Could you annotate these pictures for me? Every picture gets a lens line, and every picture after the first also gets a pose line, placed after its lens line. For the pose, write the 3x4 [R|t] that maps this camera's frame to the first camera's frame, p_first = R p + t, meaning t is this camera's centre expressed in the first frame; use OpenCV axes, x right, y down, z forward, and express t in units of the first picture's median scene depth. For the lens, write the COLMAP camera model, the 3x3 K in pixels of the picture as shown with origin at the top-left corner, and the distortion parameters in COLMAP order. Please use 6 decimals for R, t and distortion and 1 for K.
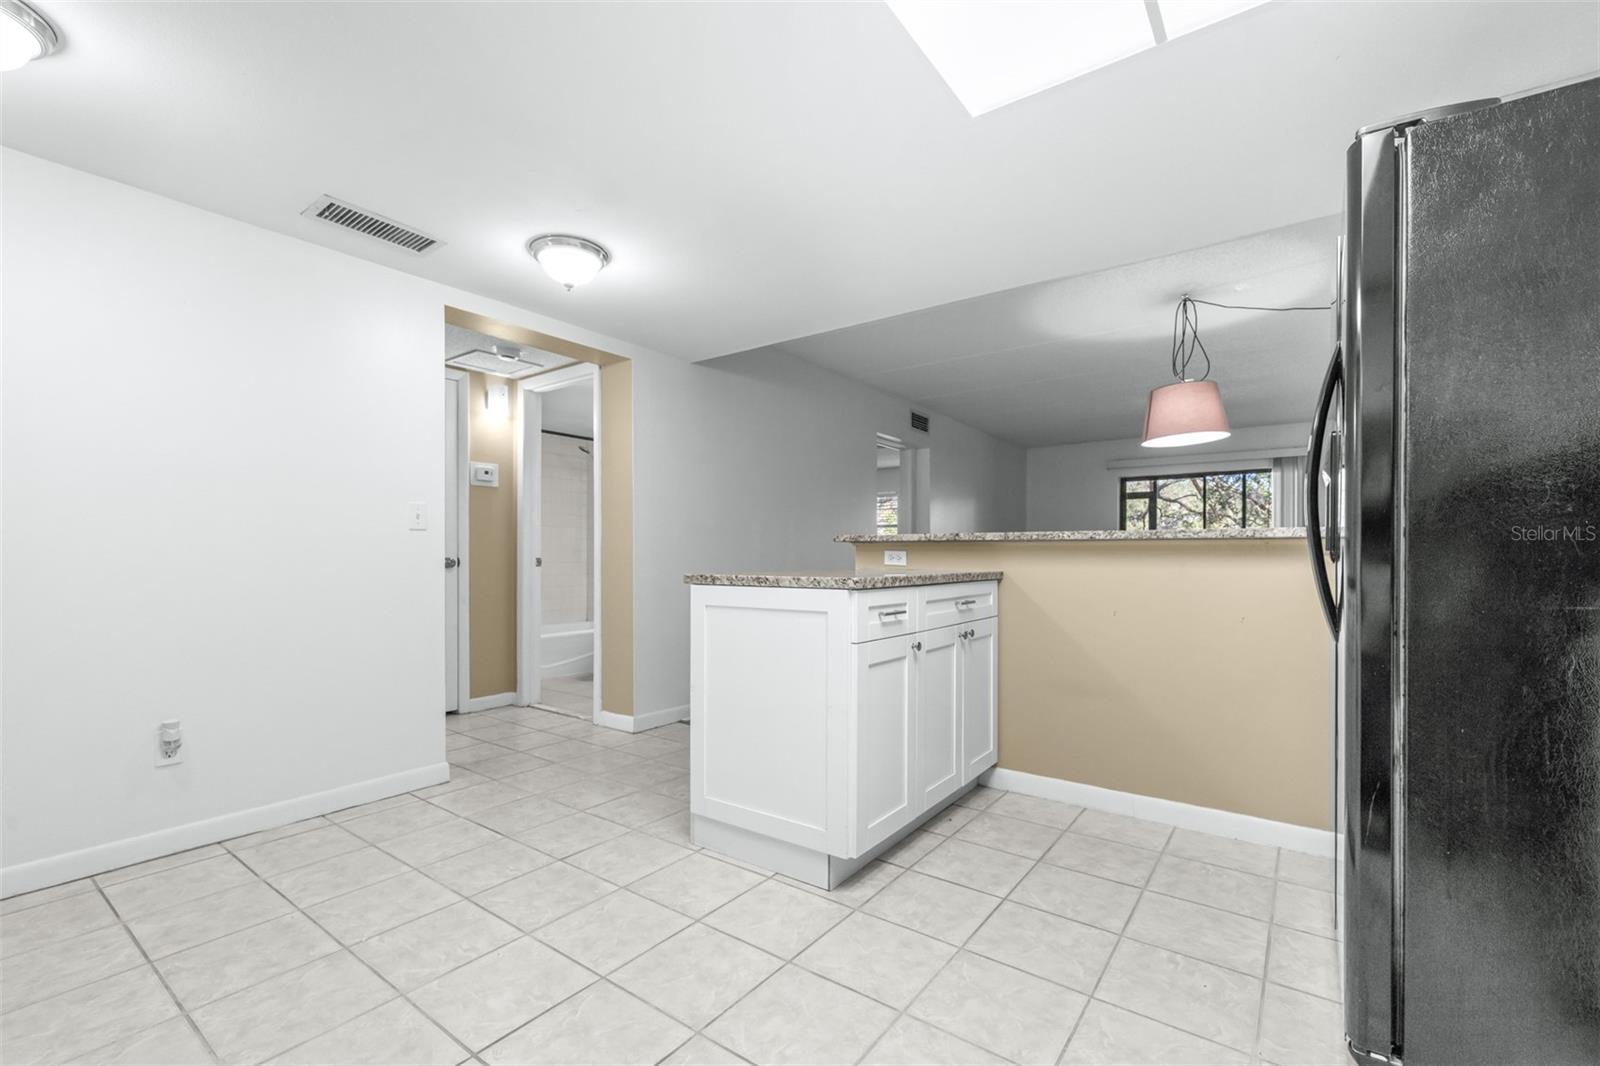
lens RADIAL K [[686.9, 0, 799.3], [0, 686.9, 560.0], [0, 0, 1]] dist [-0.001027, -0.000163]
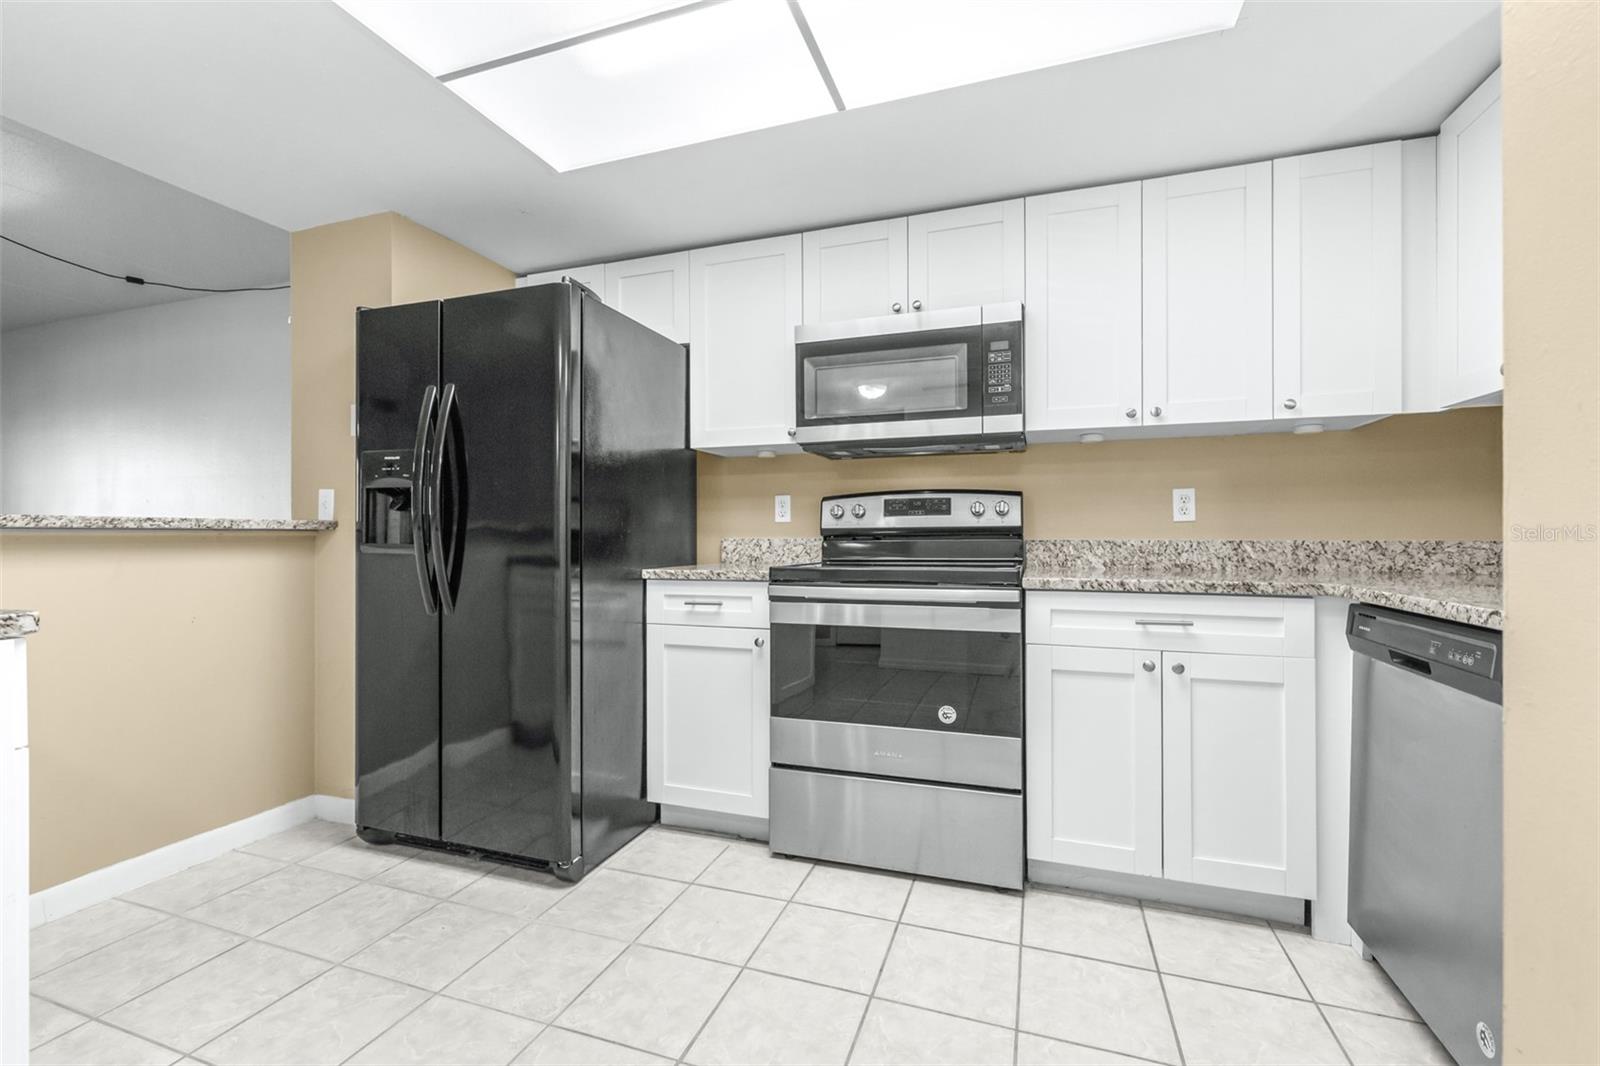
lens RADIAL K [[686.7, 0, 799.1], [0, 686.7, 533.1], [0, 0, 1]] dist [0.000438, -0.000082]
pose [[-0.292301, 0.001120, 0.956326, -0.443635], [0.007330, 0.999973, 0.001069, -0.020886], [-0.956298, 0.007322, -0.292301, 0.503430]]
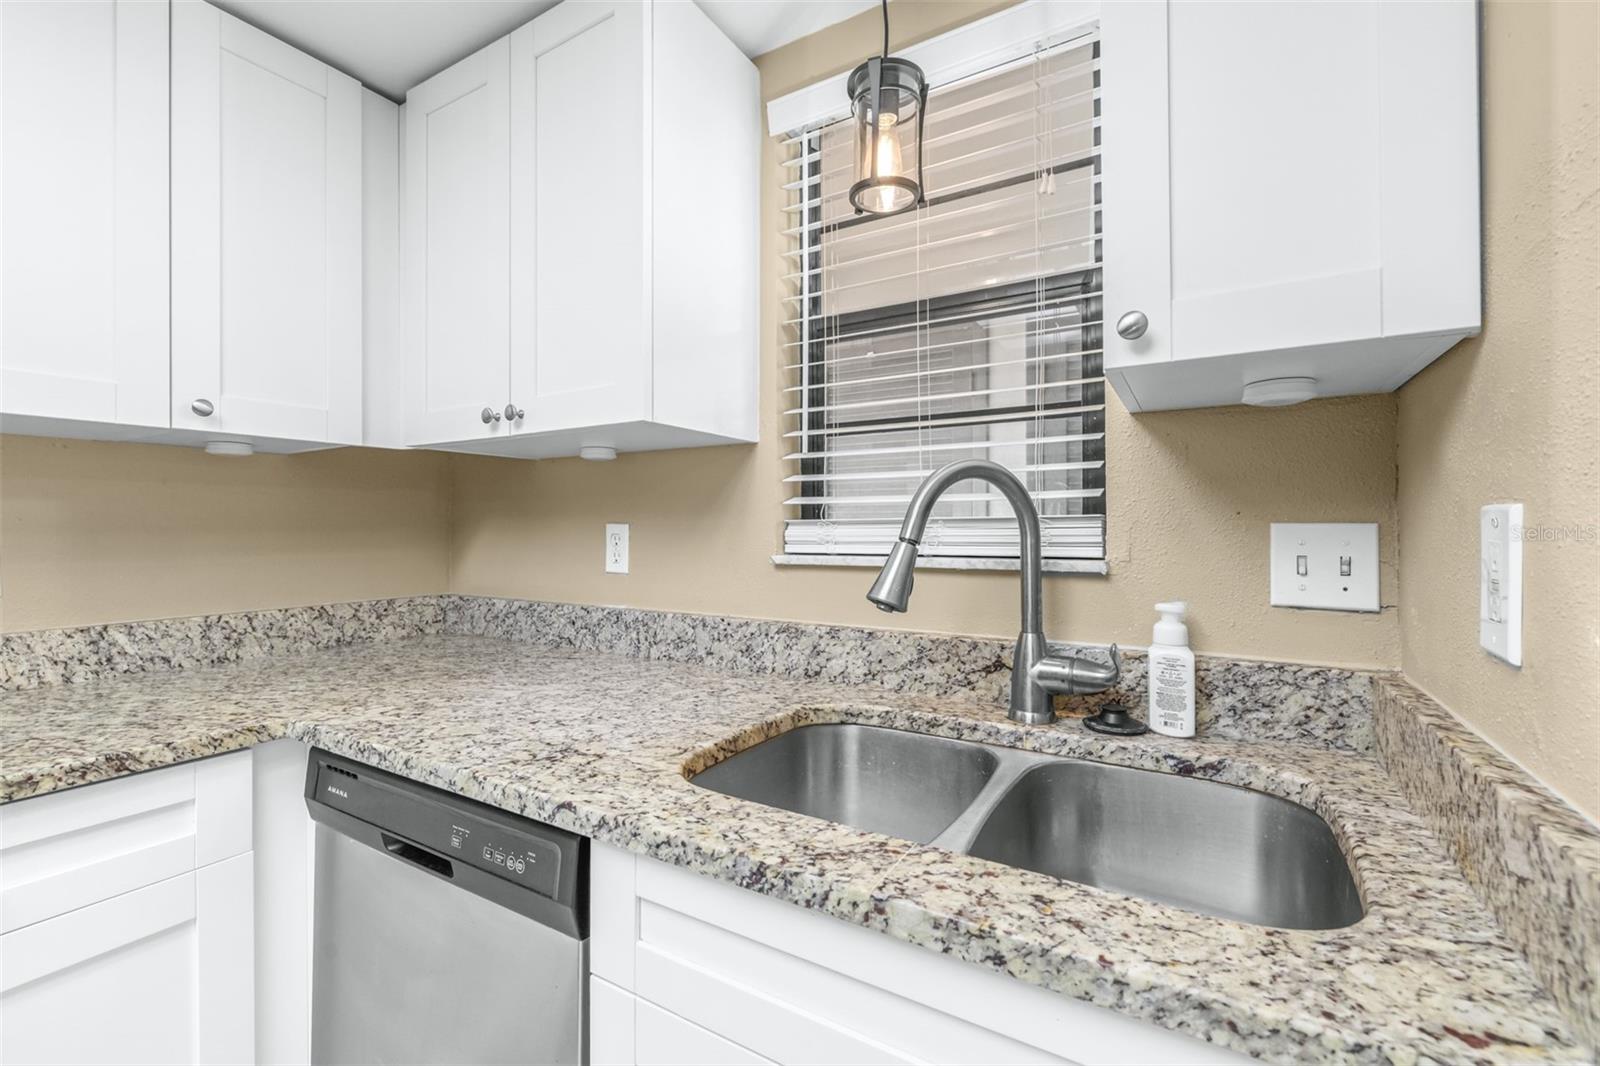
lens RADIAL K [[682.4, 0, 804.1], [0, 682.4, 525.9], [0, 0, 1]] dist [-0.001109, -0.000225]
pose [[-0.995959, 0.002329, -0.089778, -0.215228], [0.001890, 0.999986, 0.004980, -0.086881], [0.089788, 0.004790, -0.995949, 0.226555]]
